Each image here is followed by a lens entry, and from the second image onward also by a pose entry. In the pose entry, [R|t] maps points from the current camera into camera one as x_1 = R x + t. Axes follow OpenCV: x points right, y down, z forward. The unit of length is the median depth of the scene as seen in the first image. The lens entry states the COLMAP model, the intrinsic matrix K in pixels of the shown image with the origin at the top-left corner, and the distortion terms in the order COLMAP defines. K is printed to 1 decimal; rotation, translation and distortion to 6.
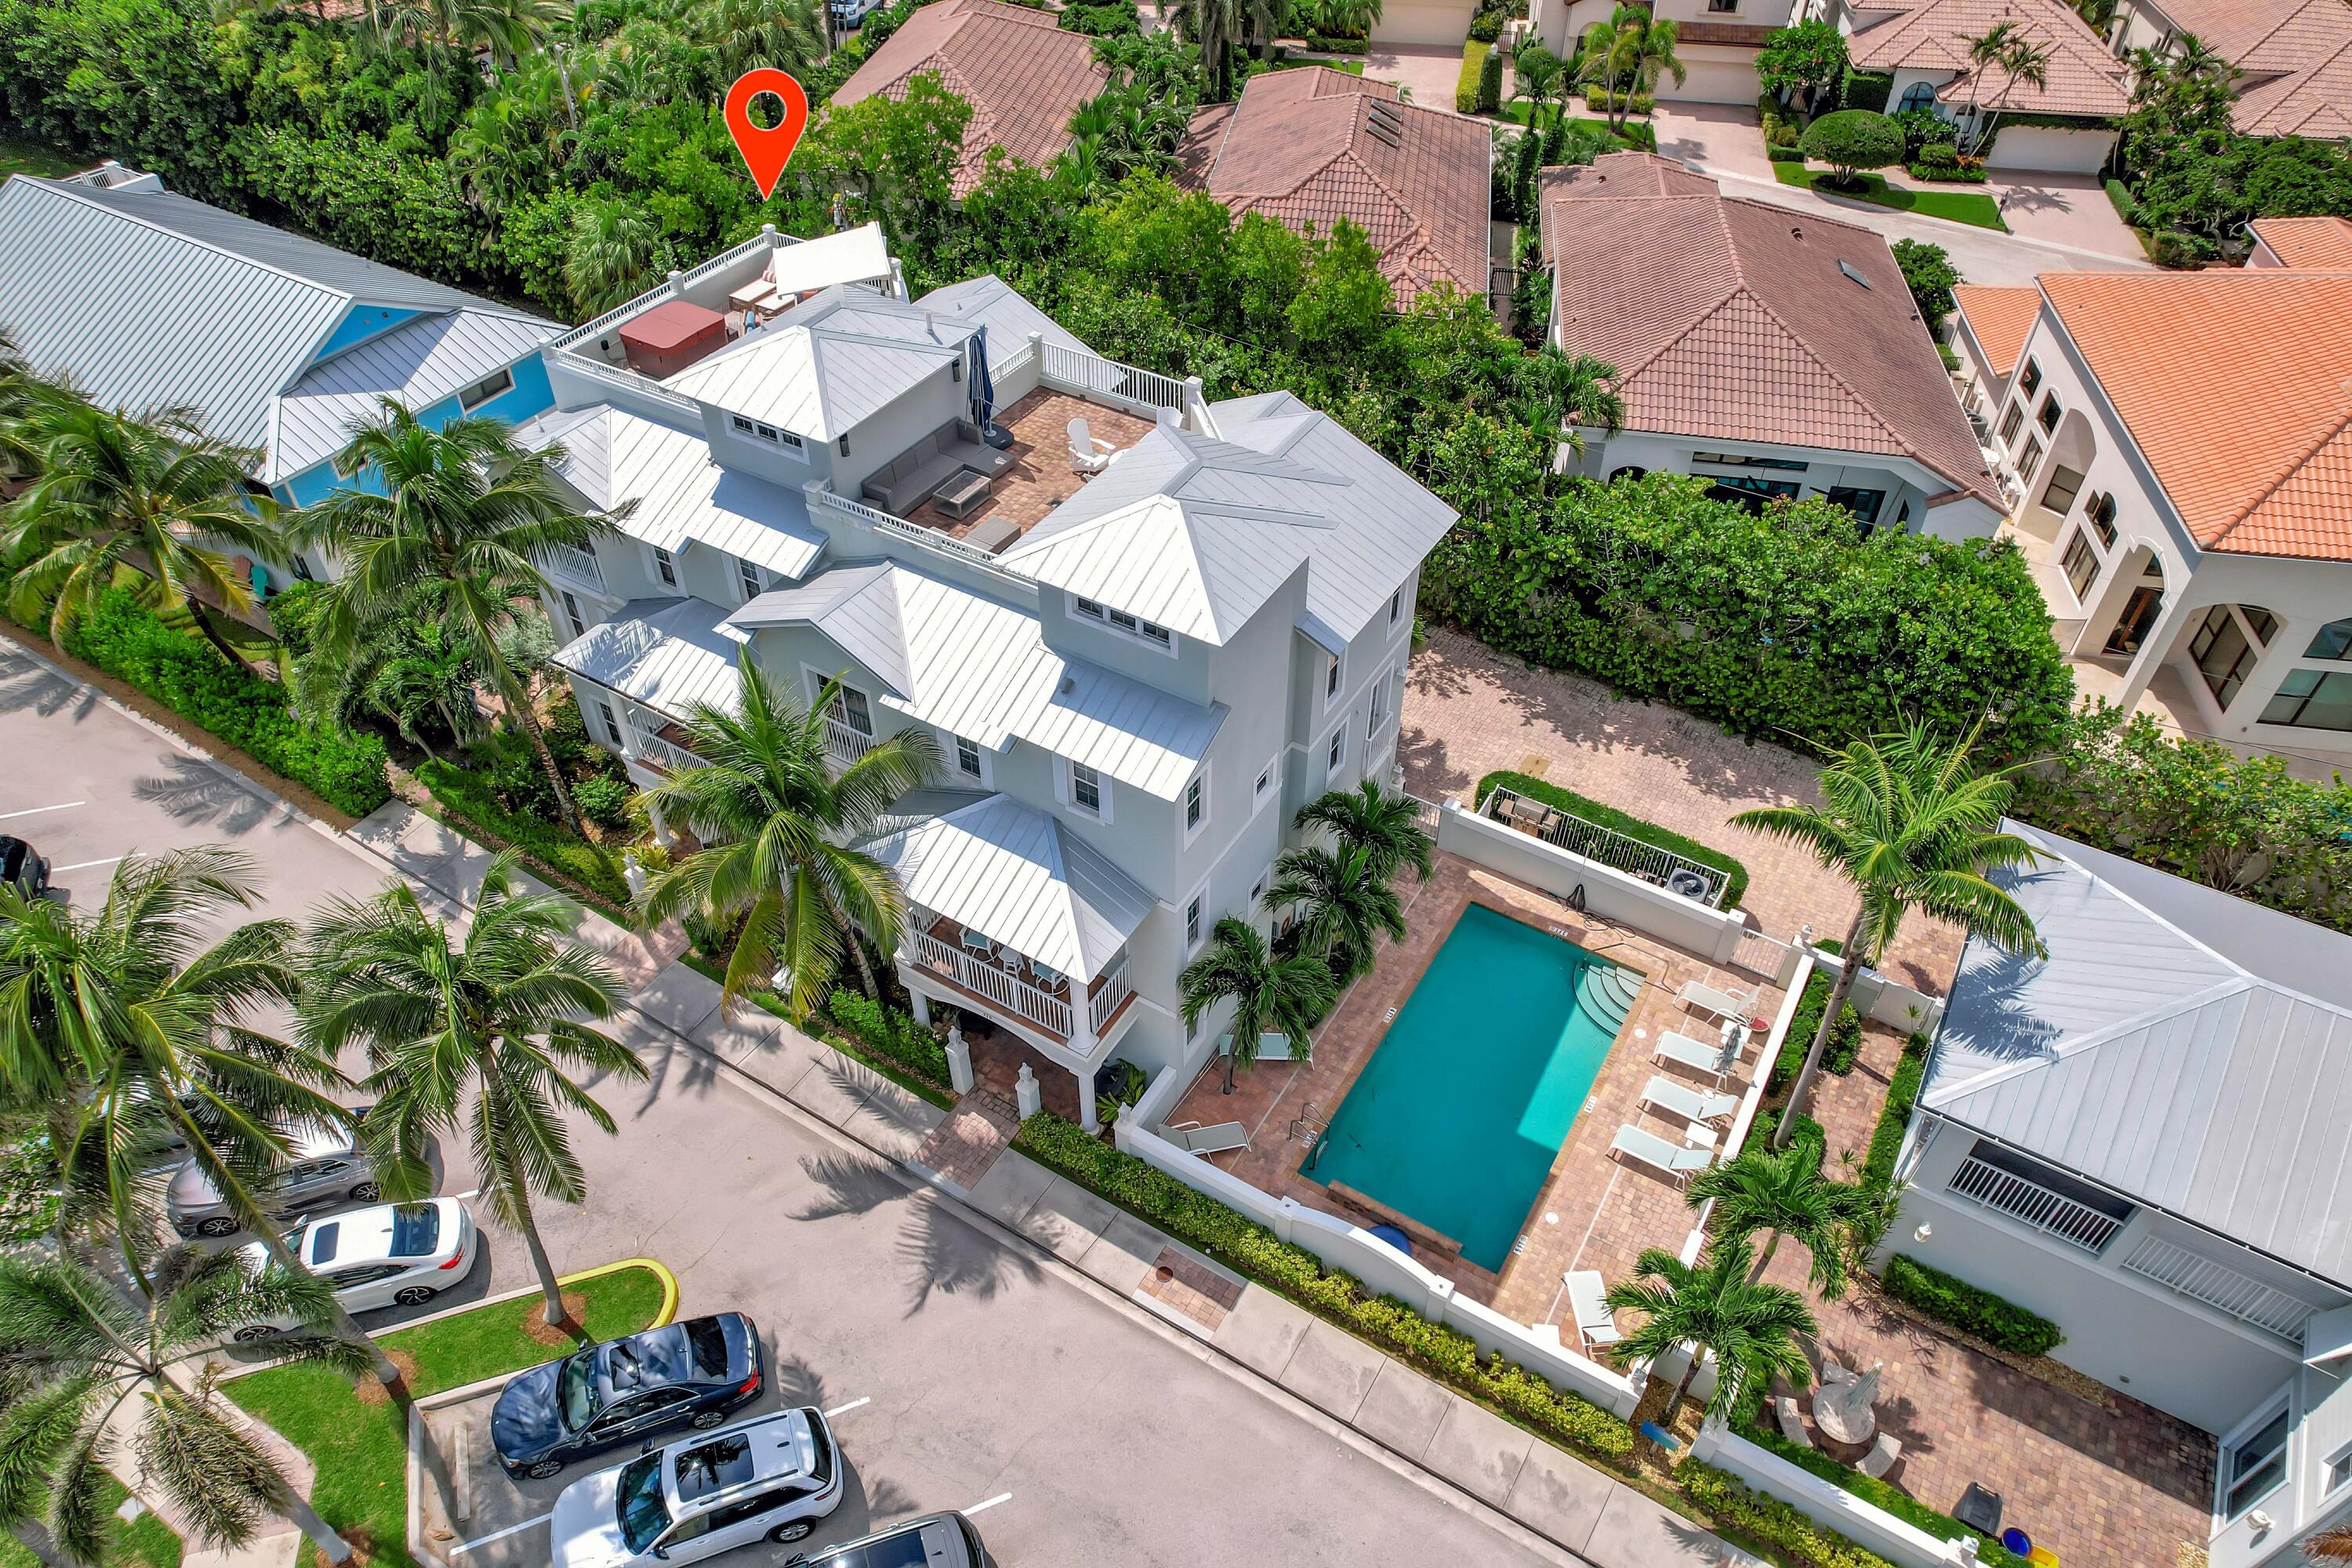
lens RADIAL K [[1508.0, 0, 1176.0], [0, 1508.0, 784.0], [0, 0, 1]] dist [-0.081907, 0.077192]
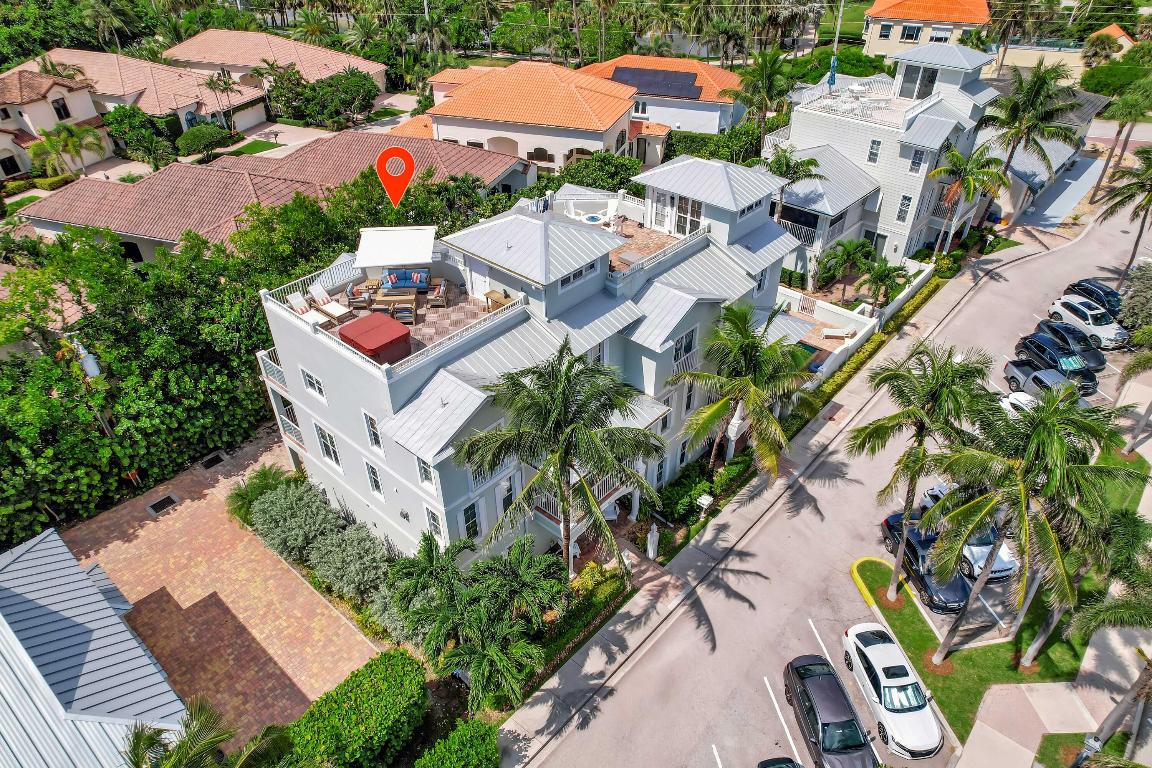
lens RADIAL K [[738.6, 0, 576.0], [0, 738.6, 384.0], [0, 0, 1]] dist [-0.081907, 0.077192]
pose [[0.174472, -0.578913, 0.796504, -0.891642], [0.672528, 0.660902, 0.333039, -0.373111], [-0.719212, 0.477565, 0.504644, 0.519061]]
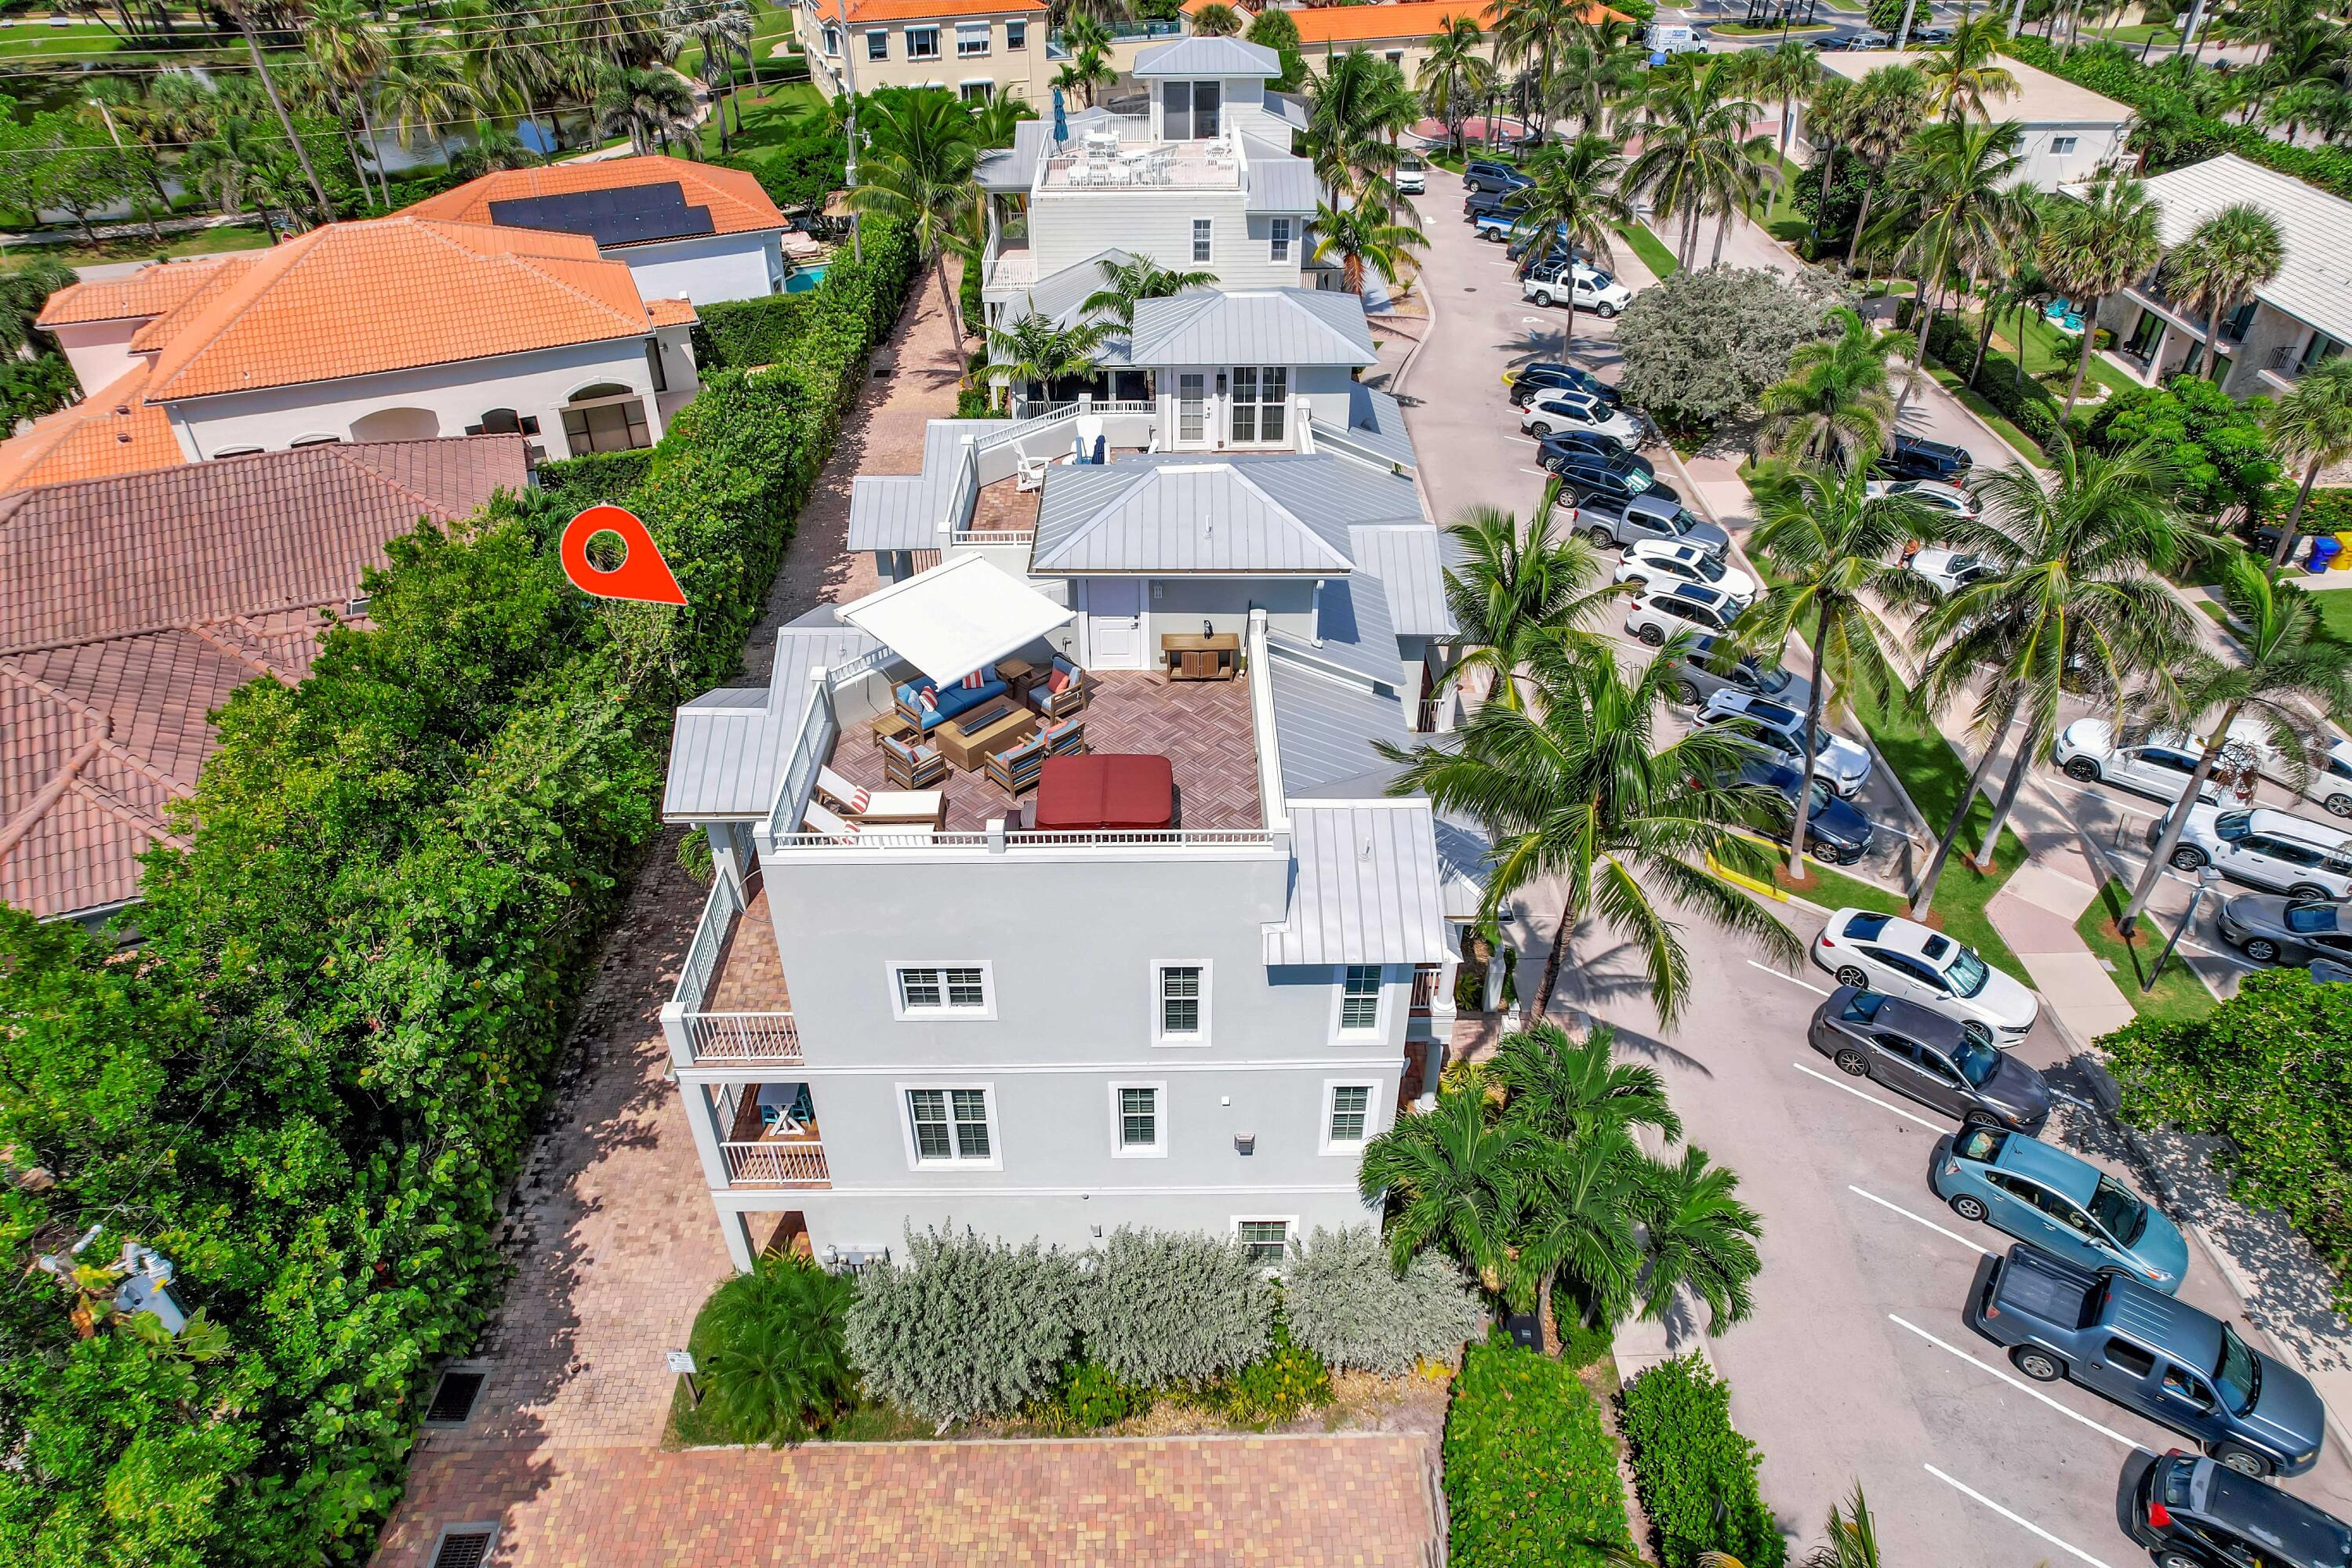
lens RADIAL K [[1508.0, 0, 1176.0], [0, 1508.0, 784.0], [0, 0, 1]] dist [-0.081907, 0.077192]
pose [[-0.526867, -0.496979, 0.689509, -0.787968], [0.582604, 0.379503, 0.718714, -0.740991], [-0.618857, 0.780377, 0.089594, 0.909606]]
